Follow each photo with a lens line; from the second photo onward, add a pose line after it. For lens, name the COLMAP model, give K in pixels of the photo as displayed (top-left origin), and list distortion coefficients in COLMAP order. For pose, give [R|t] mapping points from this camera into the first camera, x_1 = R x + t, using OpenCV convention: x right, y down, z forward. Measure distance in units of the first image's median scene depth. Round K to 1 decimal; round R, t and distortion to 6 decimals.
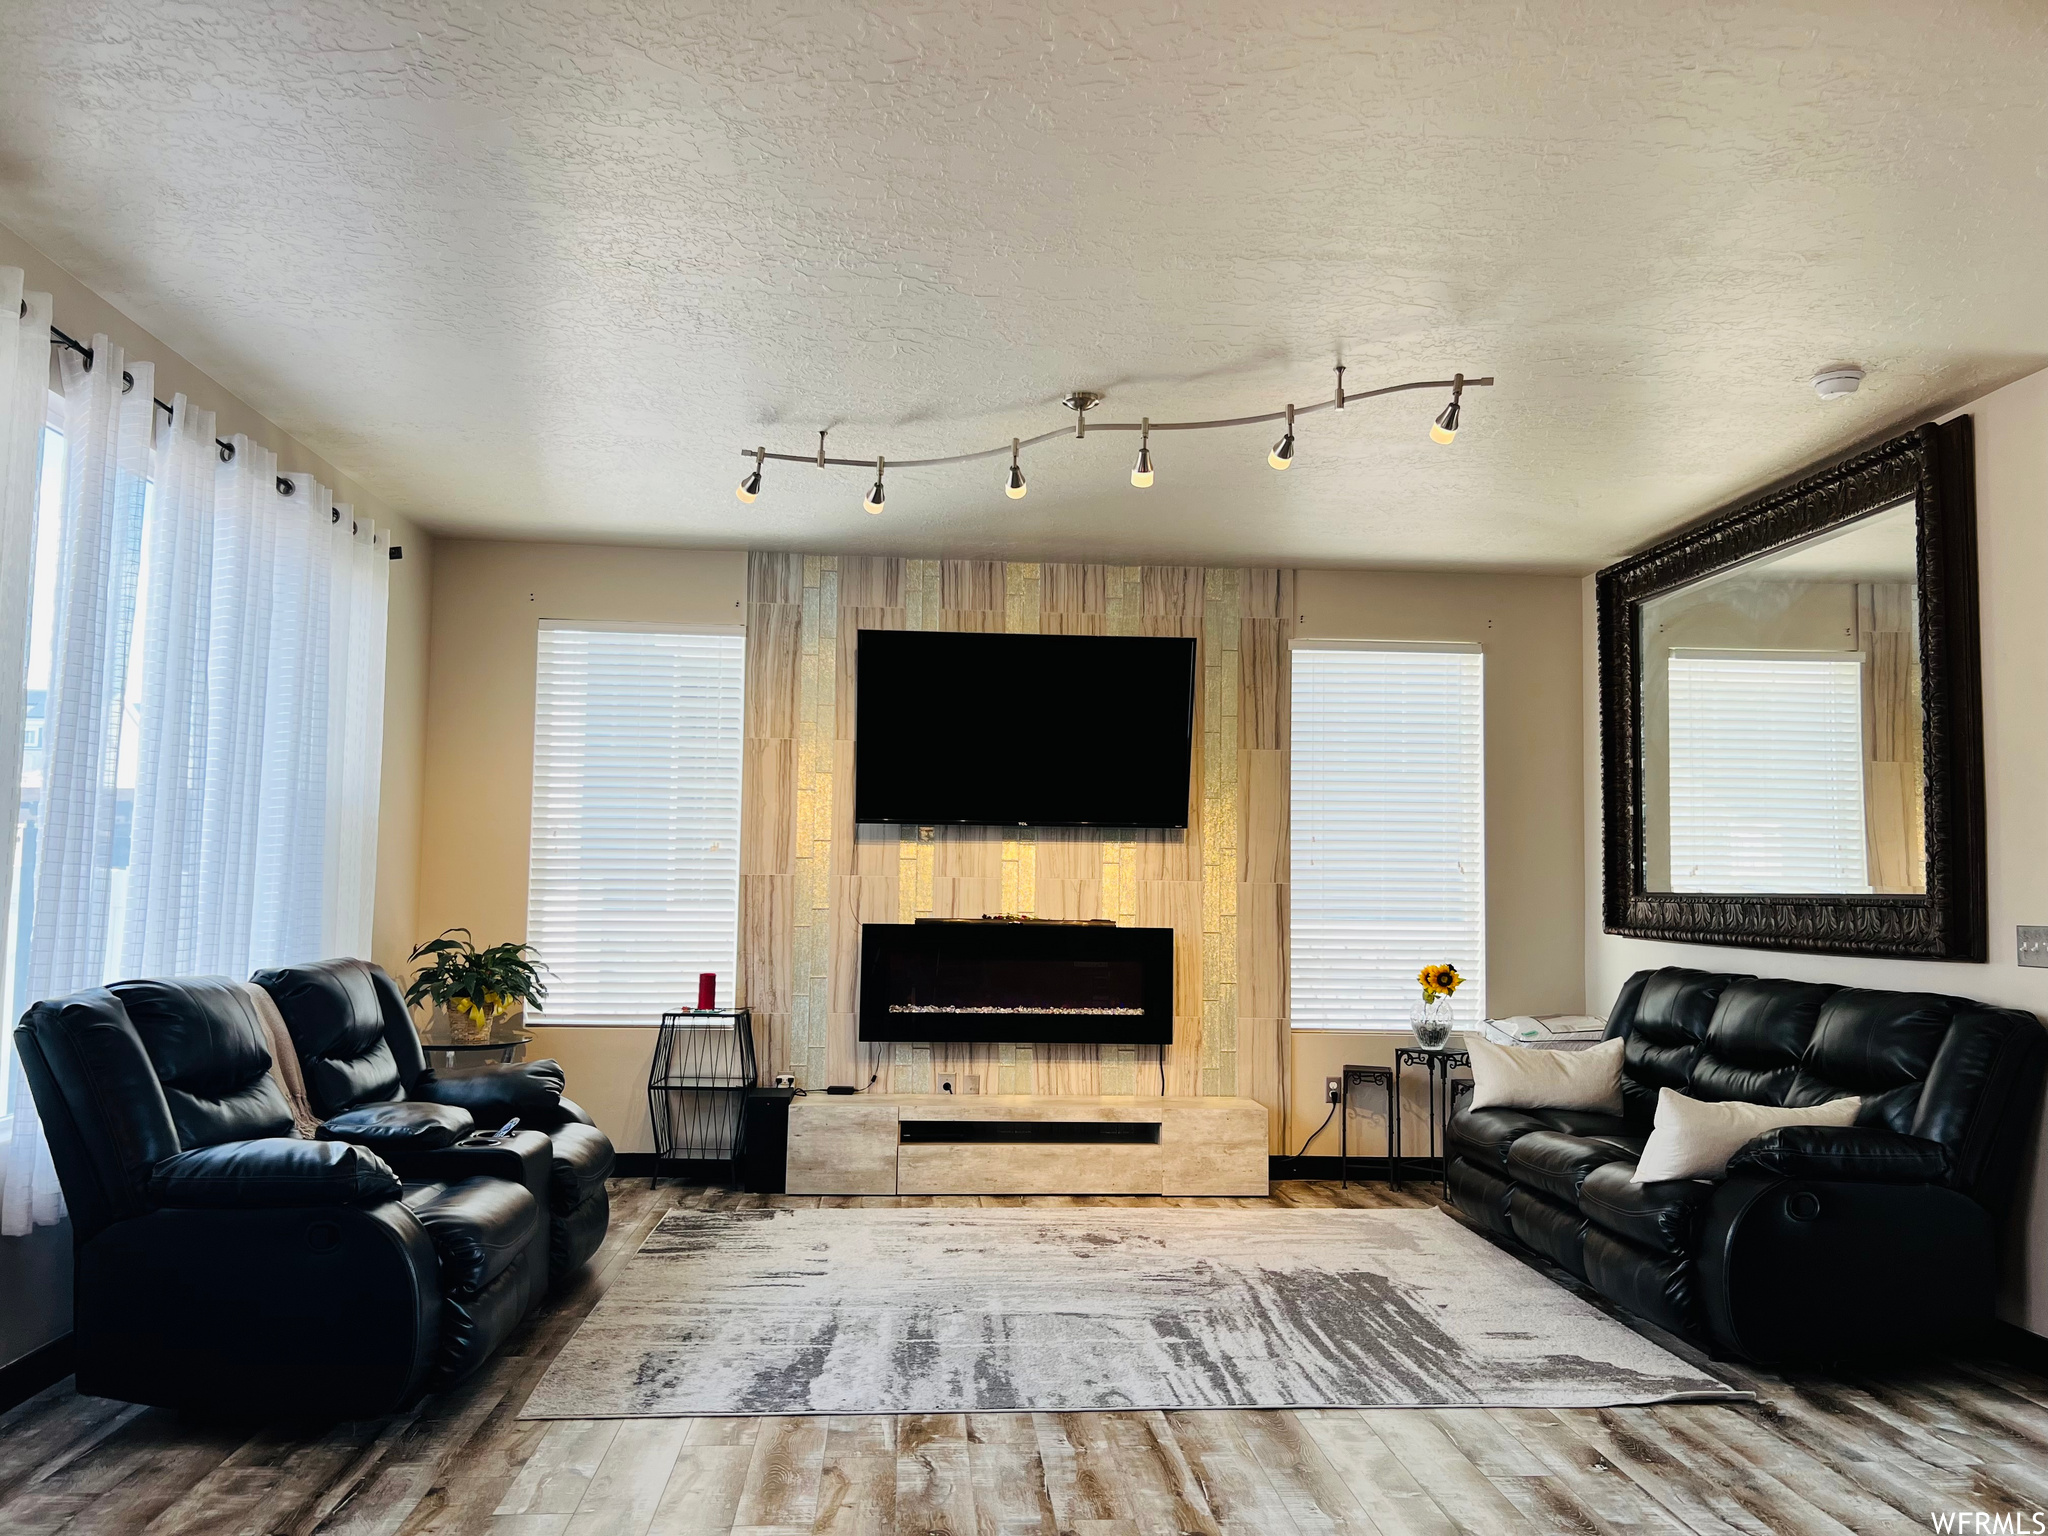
lens RADIAL K [[1537.2, 0, 1014.1], [0, 1537.2, 760.0], [0, 0, 1]] dist [0.053352, -0.058478]
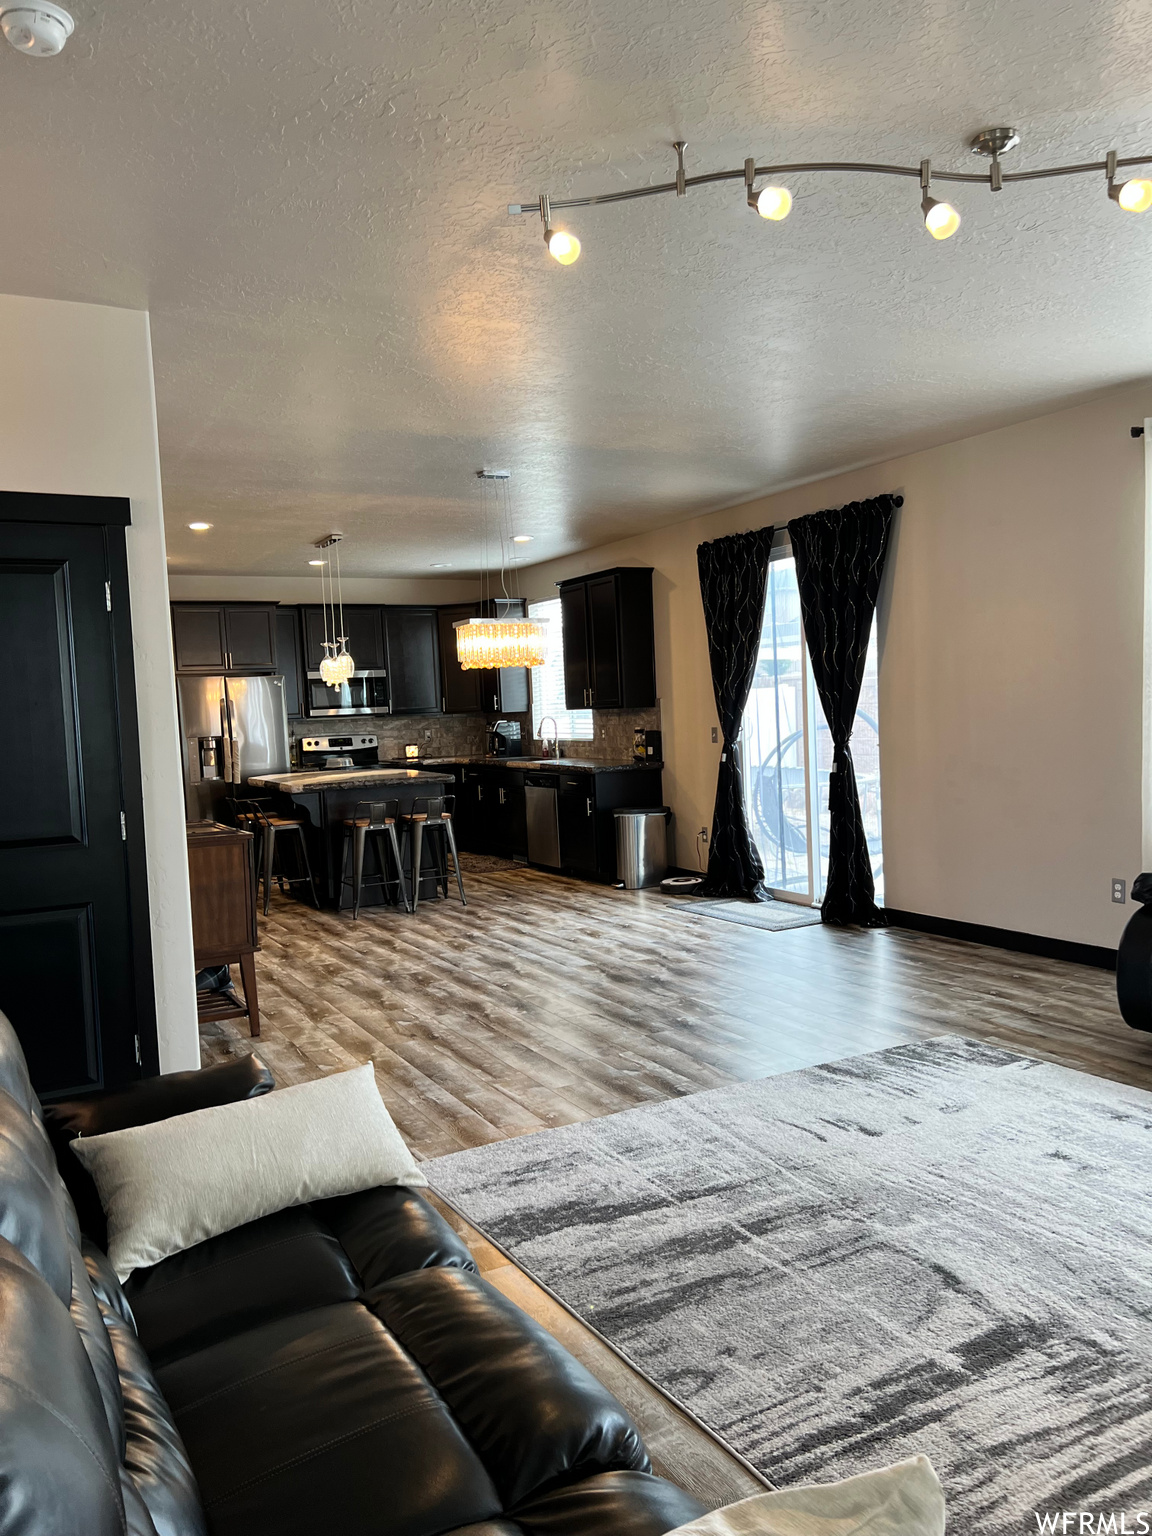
lens RADIAL K [[1152.9, 0, 578.2], [0, 1152.9, 786.6], [0, 0, 1]] dist [0.053352, -0.058478]
pose [[-0.910345, 0.053047, -0.410435, 0.557740], [0.063413, 0.997919, -0.011674, 0.107286], [0.408962, -0.036654, -0.911815, 1.600422]]
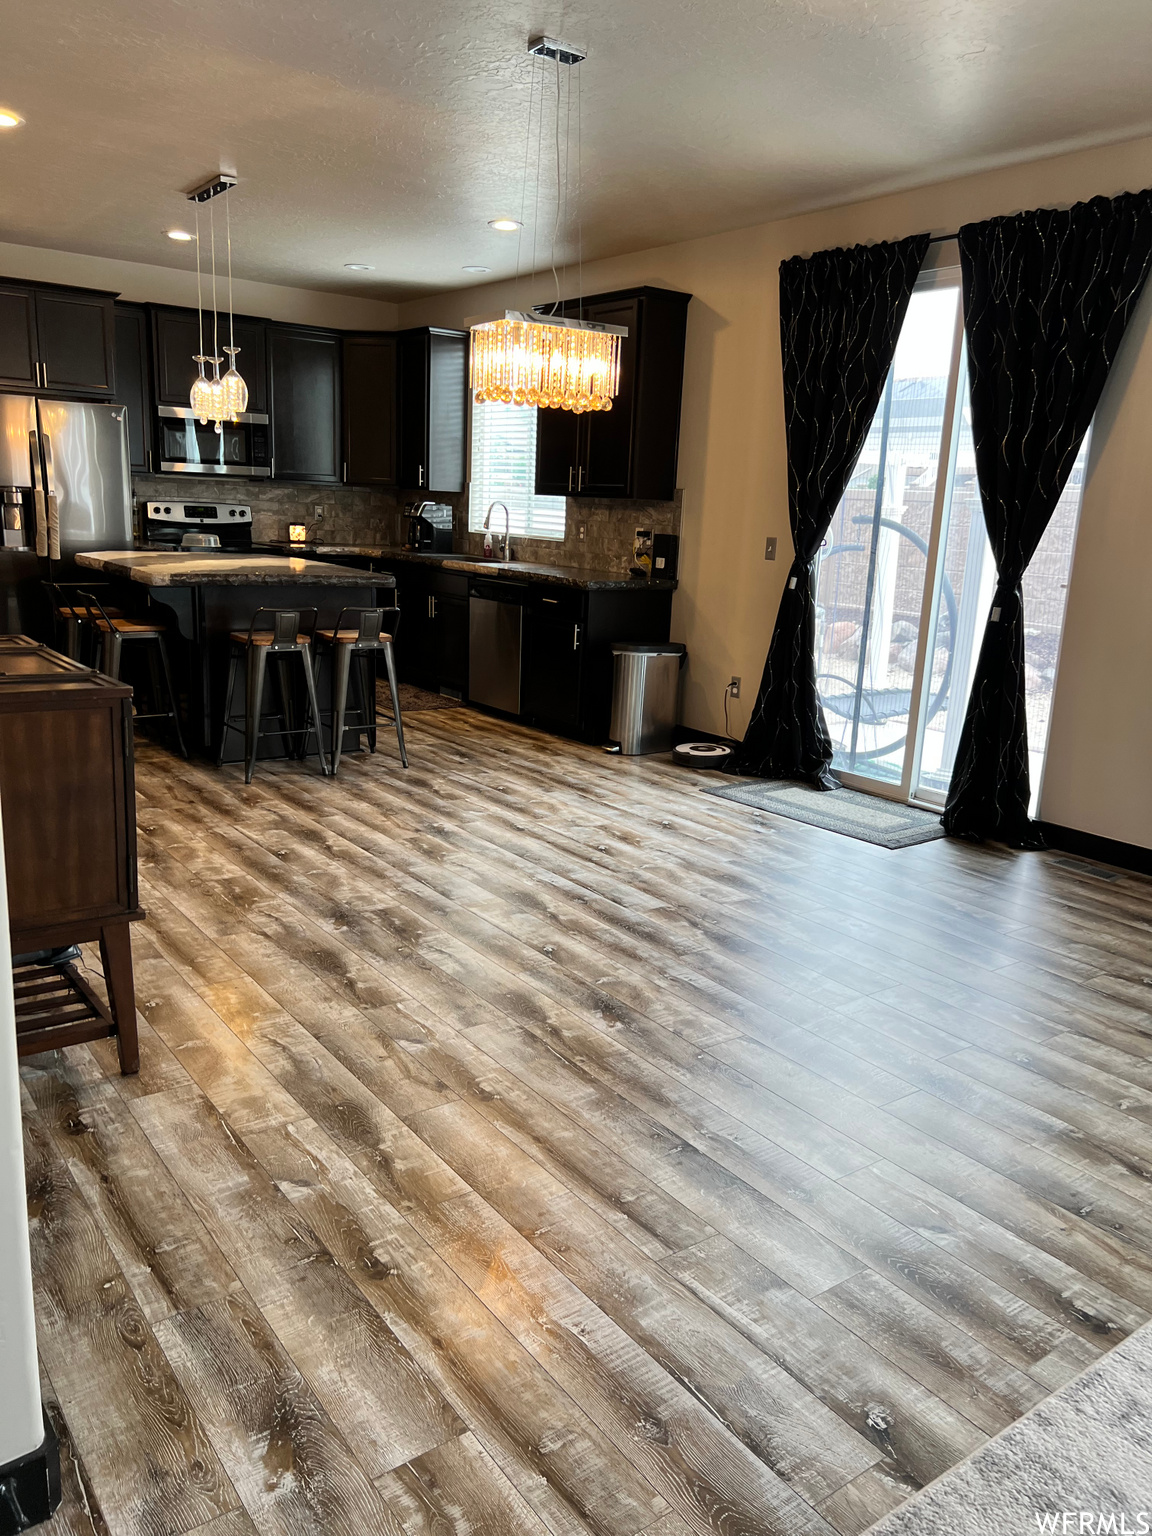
lens RADIAL K [[1152.9, 0, 571.1], [0, 1152.9, 781.7], [0, 0, 1]] dist [0.053352, -0.058478]
pose [[-0.843977, 0.072967, -0.531394, 0.502200], [-0.013420, 0.987521, 0.156913, 0.072543], [0.536212, 0.139562, -0.832466, 0.974478]]
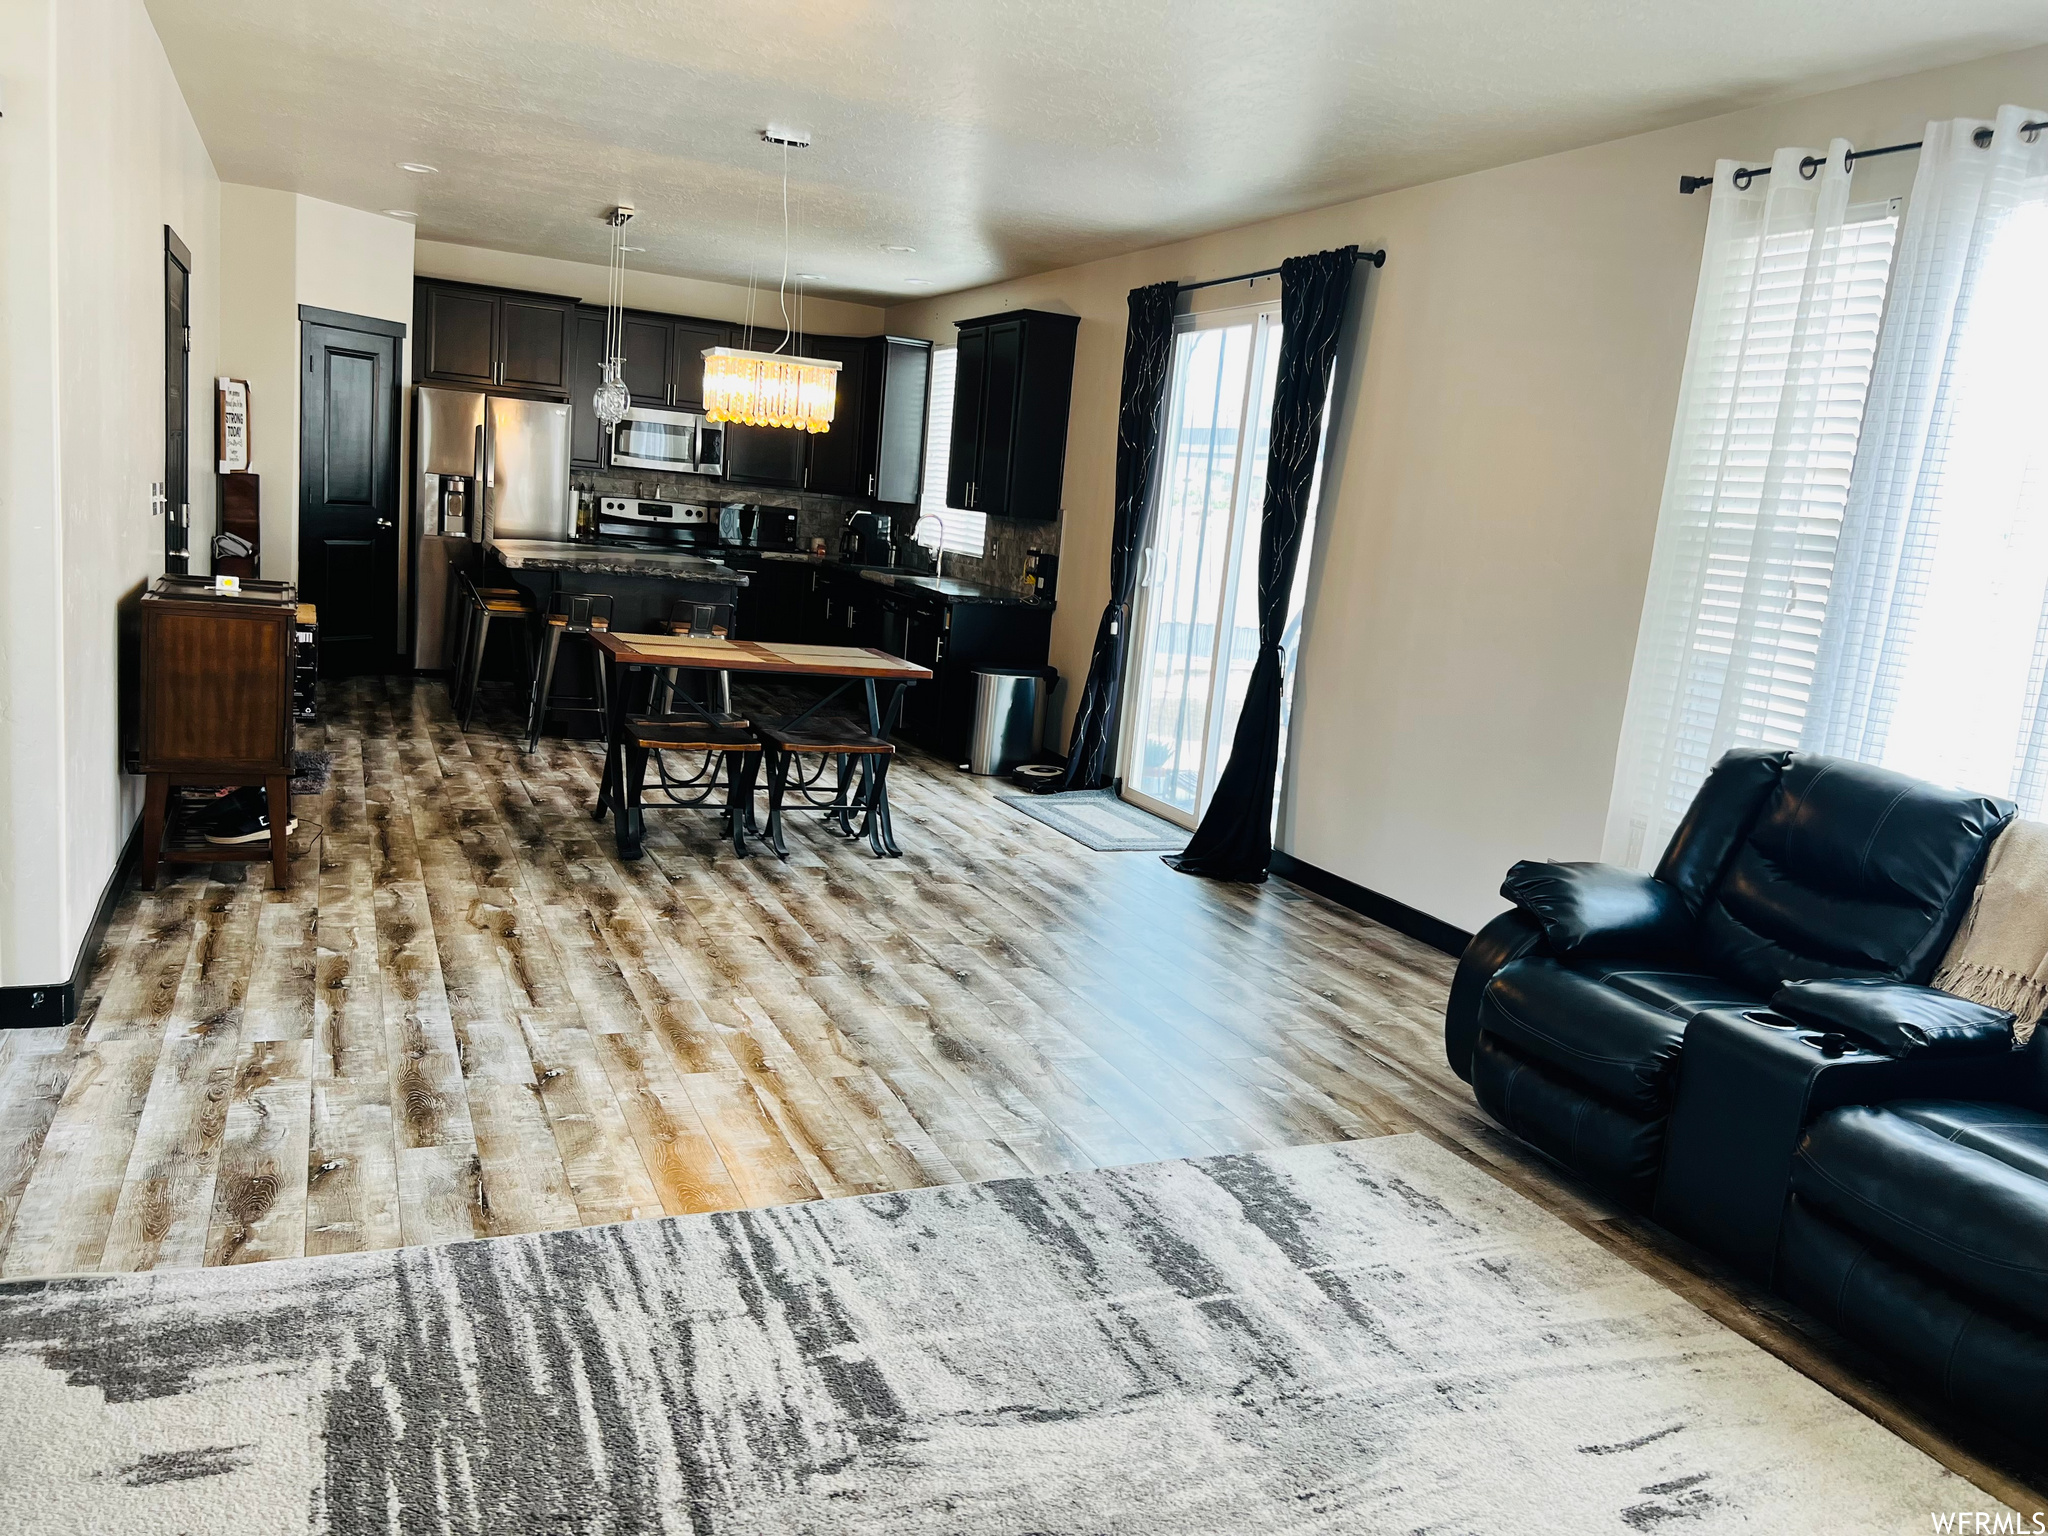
lens RADIAL K [[1537.2, 0, 1030.1], [0, 1537.2, 779.4], [0, 0, 1]] dist [0.053352, -0.058478]
pose [[-0.934229, -0.044021, -0.353946, 0.268430], [-0.081901, 0.992314, 0.092761, 0.094418], [0.347143, 0.115648, -0.930654, 1.610874]]
